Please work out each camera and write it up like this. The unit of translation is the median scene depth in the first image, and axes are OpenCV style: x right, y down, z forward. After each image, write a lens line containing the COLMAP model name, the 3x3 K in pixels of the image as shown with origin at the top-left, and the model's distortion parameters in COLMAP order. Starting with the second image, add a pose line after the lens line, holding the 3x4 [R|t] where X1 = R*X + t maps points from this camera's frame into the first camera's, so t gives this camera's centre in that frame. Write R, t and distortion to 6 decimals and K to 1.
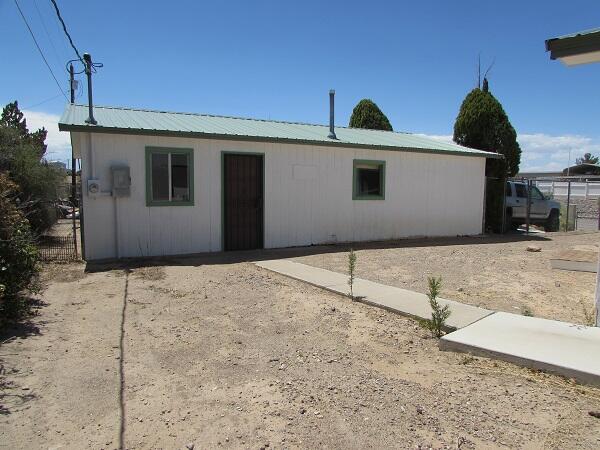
lens RADIAL K [[427.7, 0, 300.0], [0, 427.7, 225.0], [0, 0, 1]] dist [-0.007968, 0.001611]
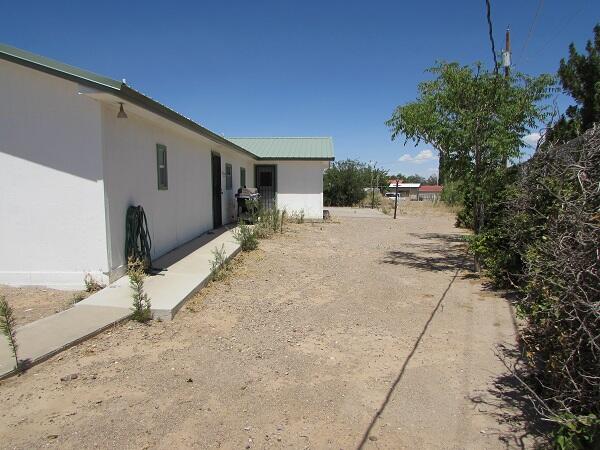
lens RADIAL K [[427.7, 0, 300.0], [0, 427.7, 225.0], [0, 0, 1]] dist [-0.007968, 0.001611]
pose [[-0.670359, -0.077965, 0.737930, -0.970348], [0.058003, 0.985916, 0.156858, -0.185323], [-0.739766, 0.147953, -0.656396, 1.737911]]
